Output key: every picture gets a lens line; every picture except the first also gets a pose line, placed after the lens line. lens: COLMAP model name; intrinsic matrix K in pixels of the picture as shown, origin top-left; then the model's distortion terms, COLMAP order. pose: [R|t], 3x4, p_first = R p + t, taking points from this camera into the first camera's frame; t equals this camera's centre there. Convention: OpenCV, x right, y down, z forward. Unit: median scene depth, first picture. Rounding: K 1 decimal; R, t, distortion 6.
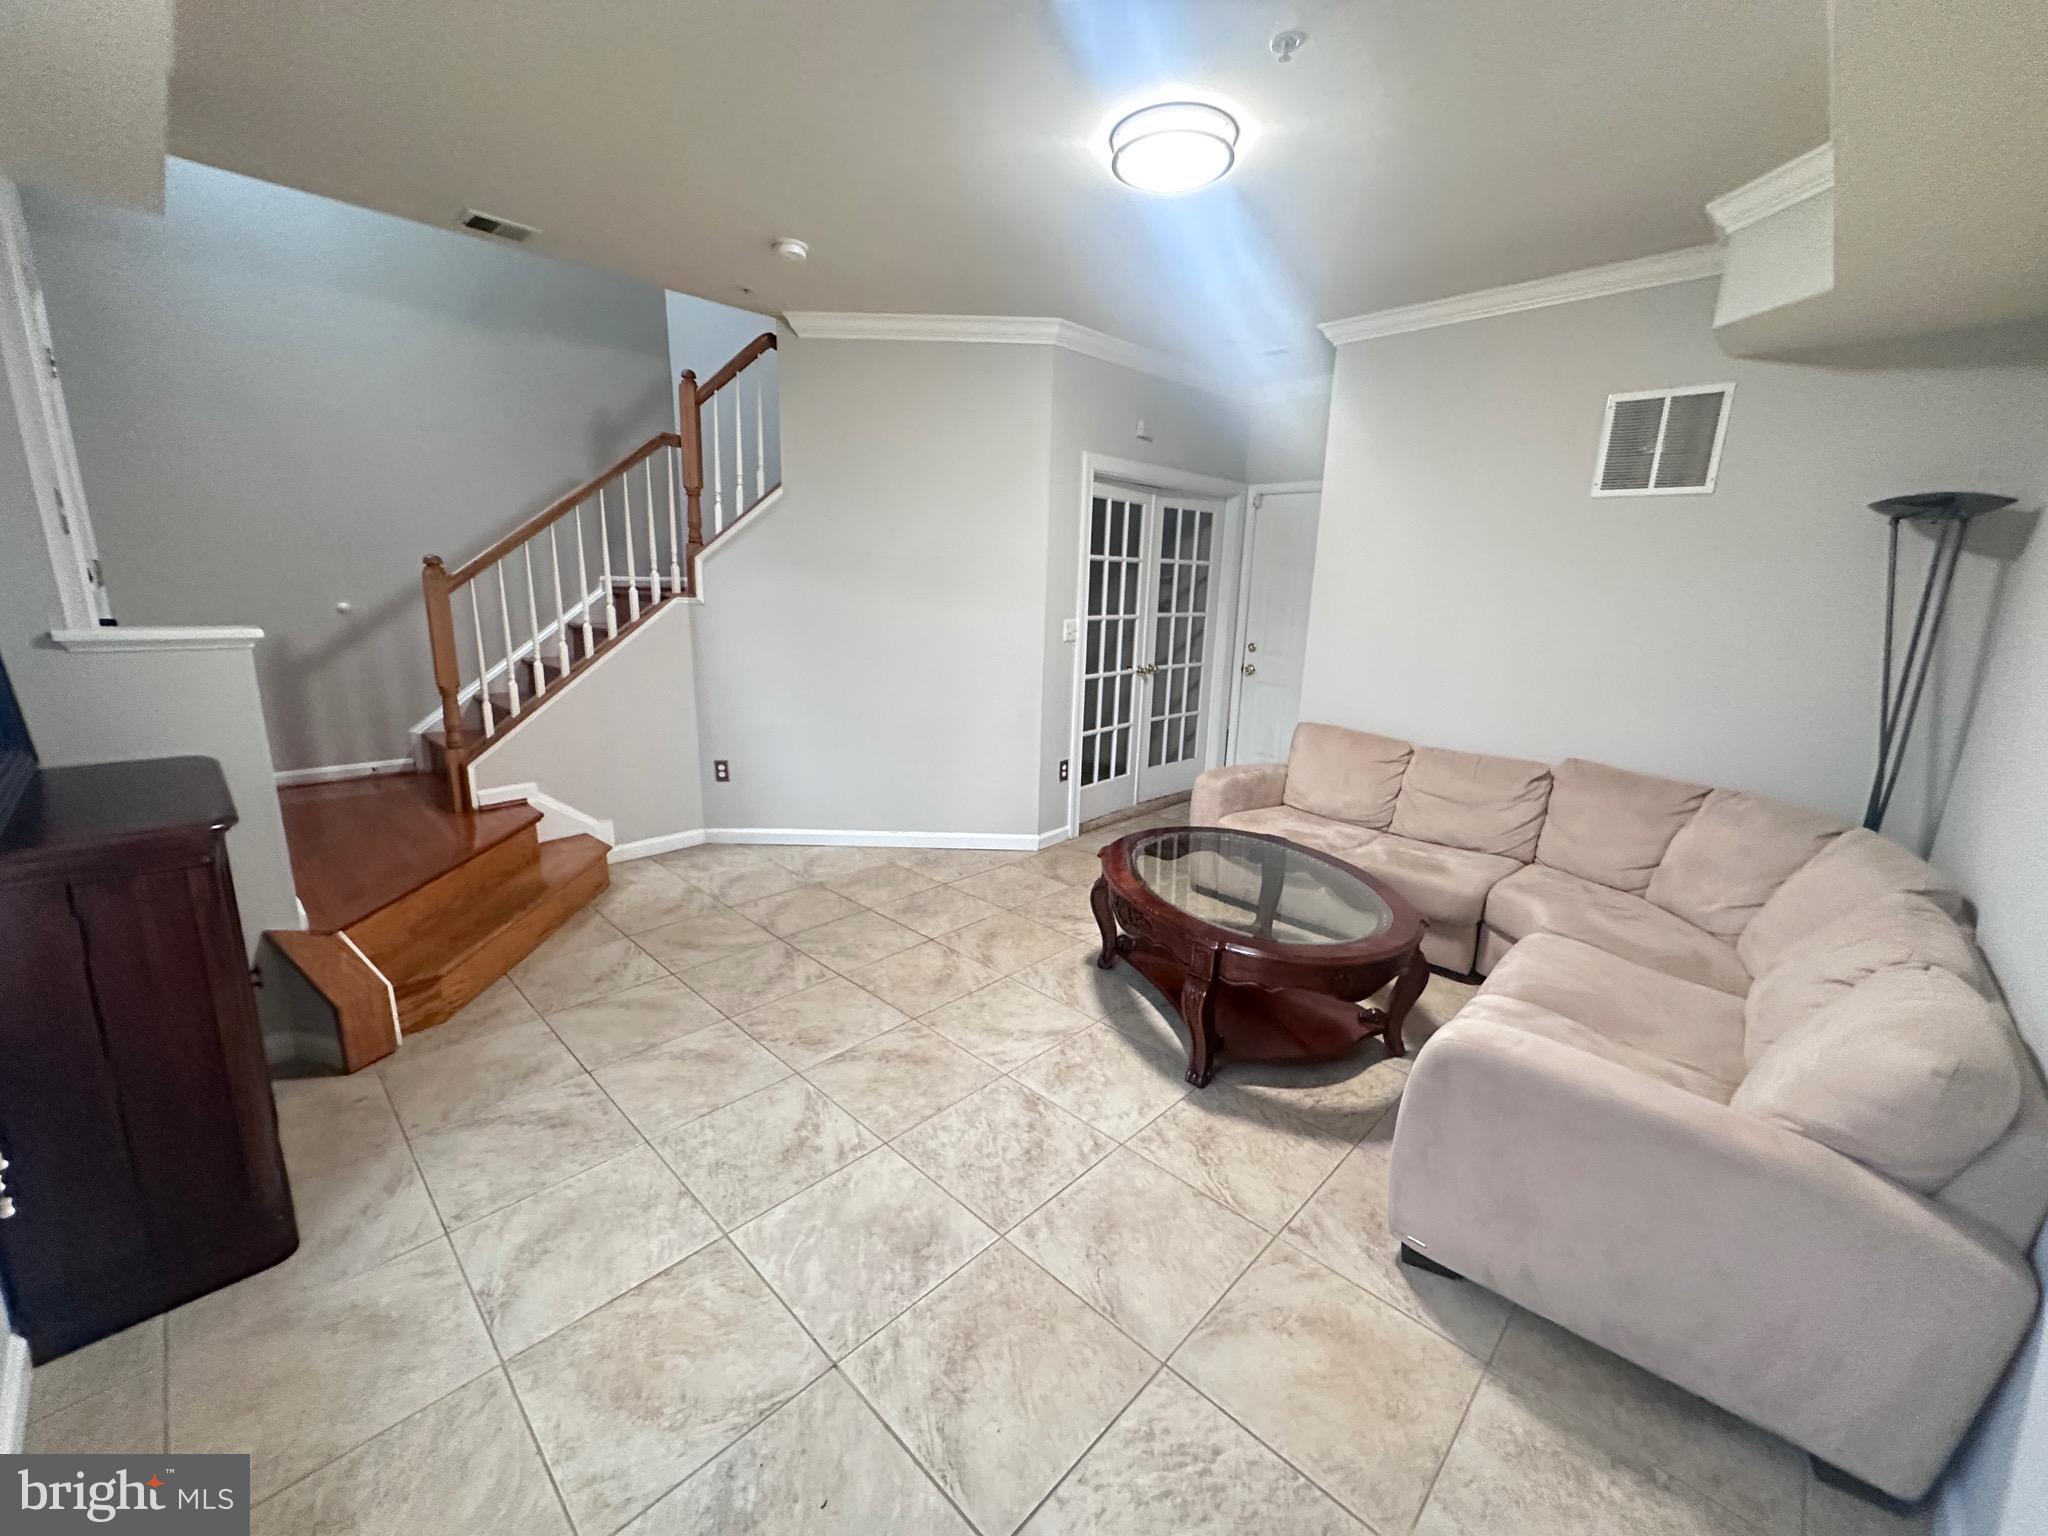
lens RADIAL K [[819.1, 0, 1025.9], [0, 819.1, 768.5], [0, 0, 1]] dist [-0.000161, 0.000088]
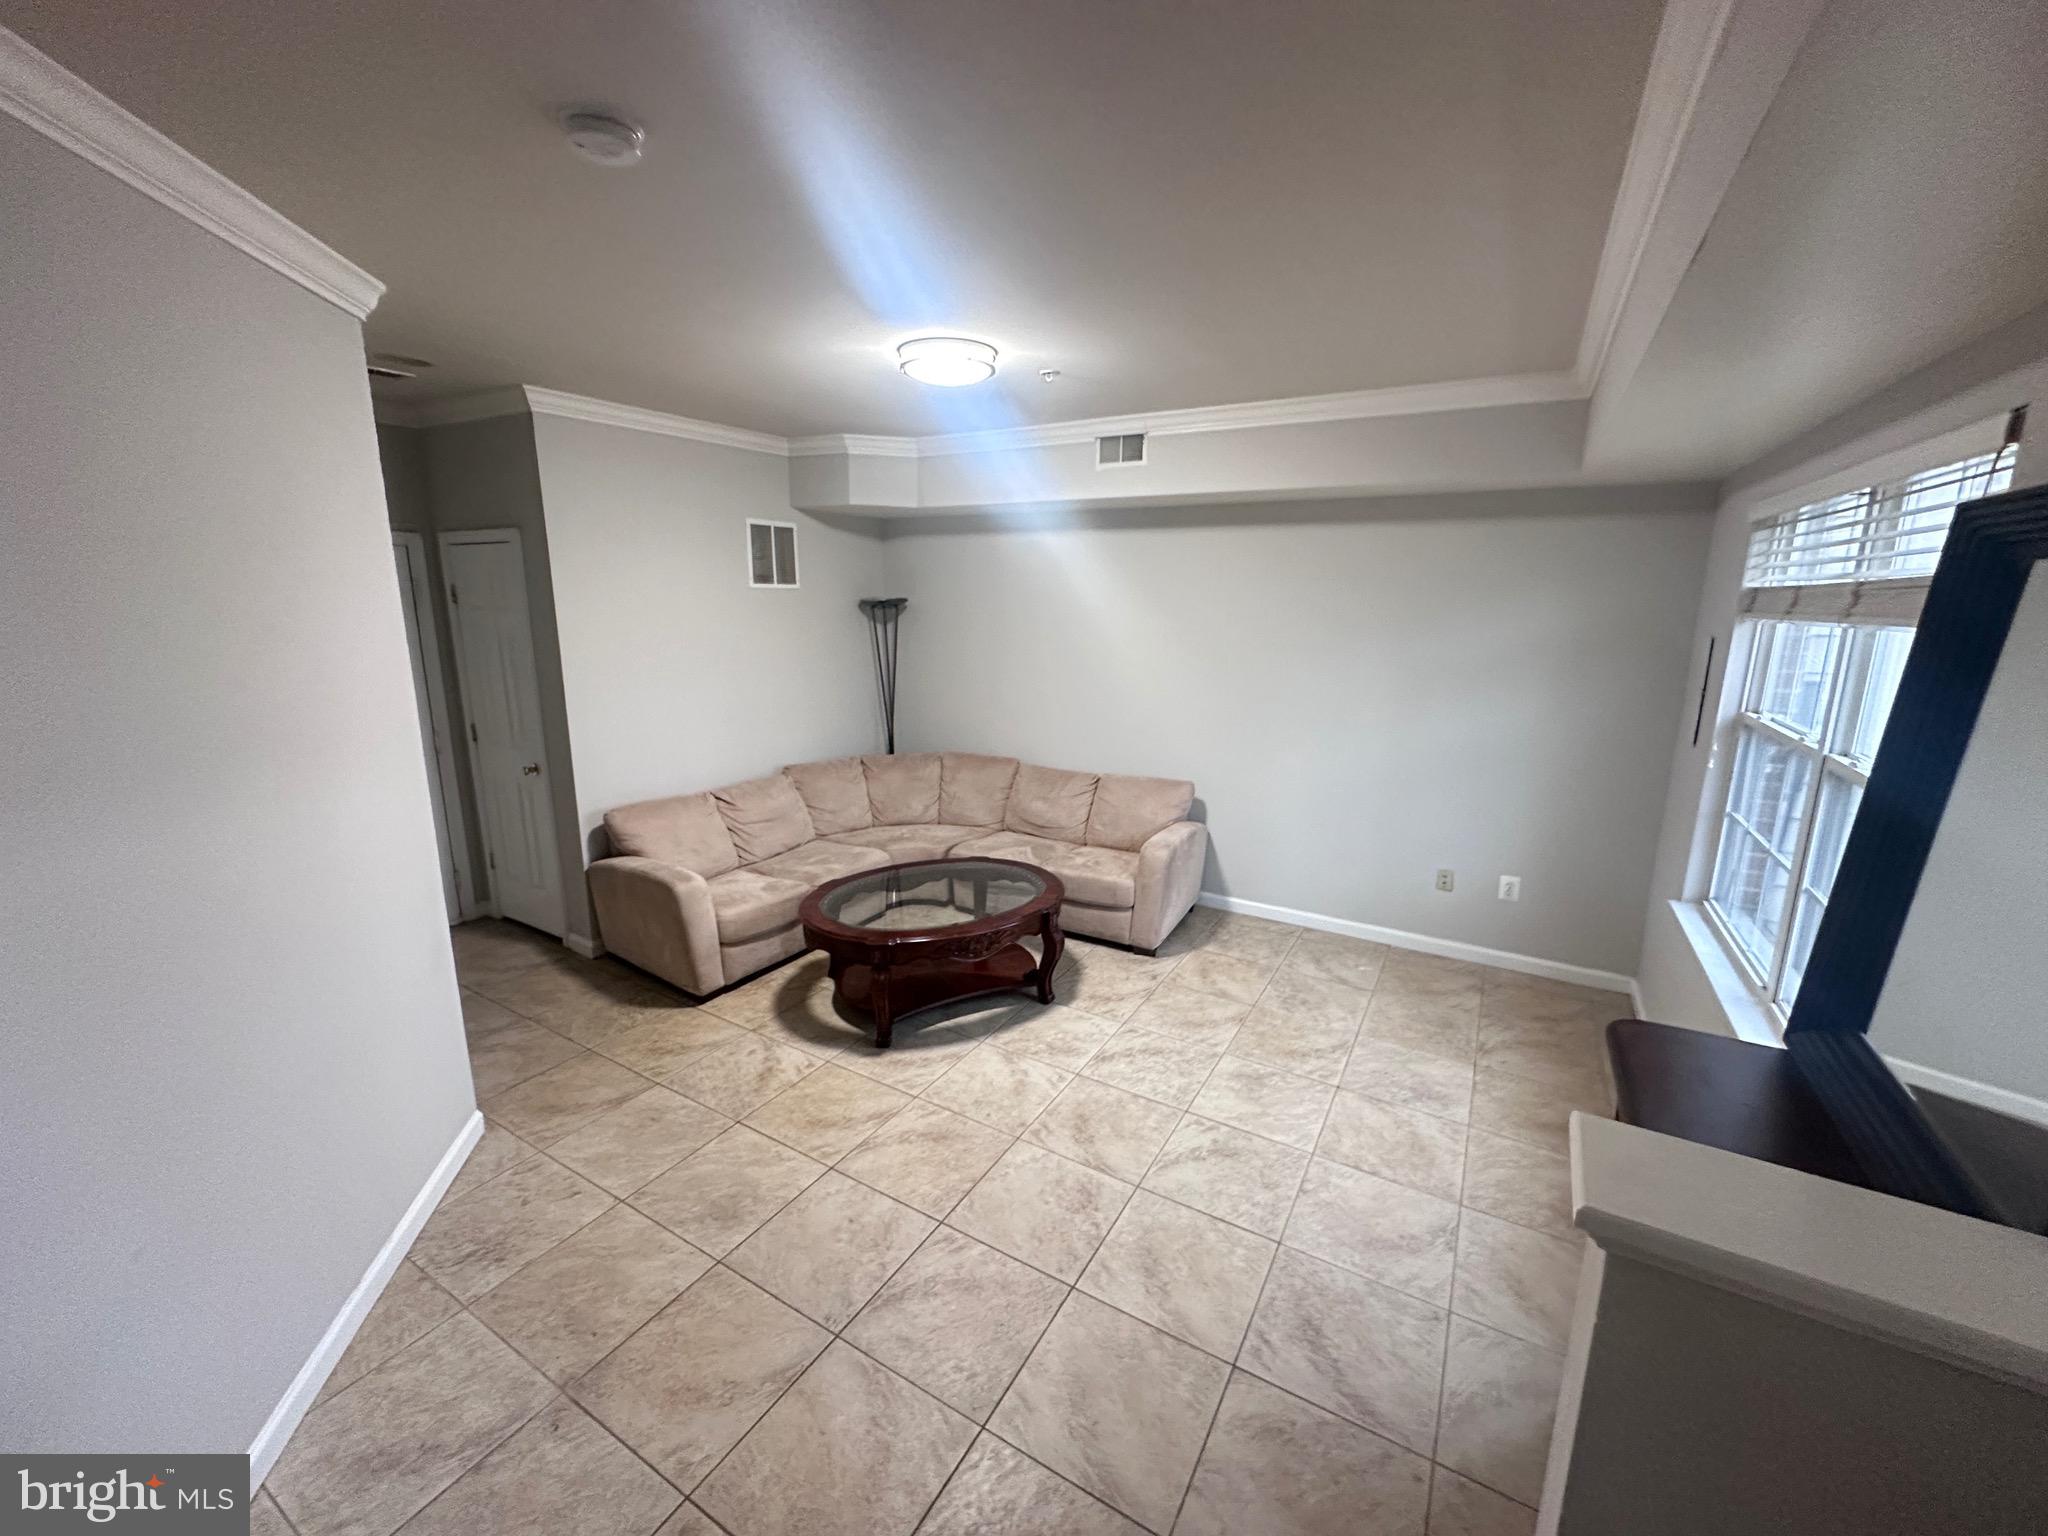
lens RADIAL K [[819.1, 0, 1025.6], [0, 819.1, 766.1], [0, 0, 1]] dist [-0.000161, 0.000088]
pose [[-0.233835, -0.230844, 0.944474, -1.157714], [0.205486, 0.937729, 0.280070, -0.478228], [-0.950314, 0.259566, -0.171839, 1.222354]]
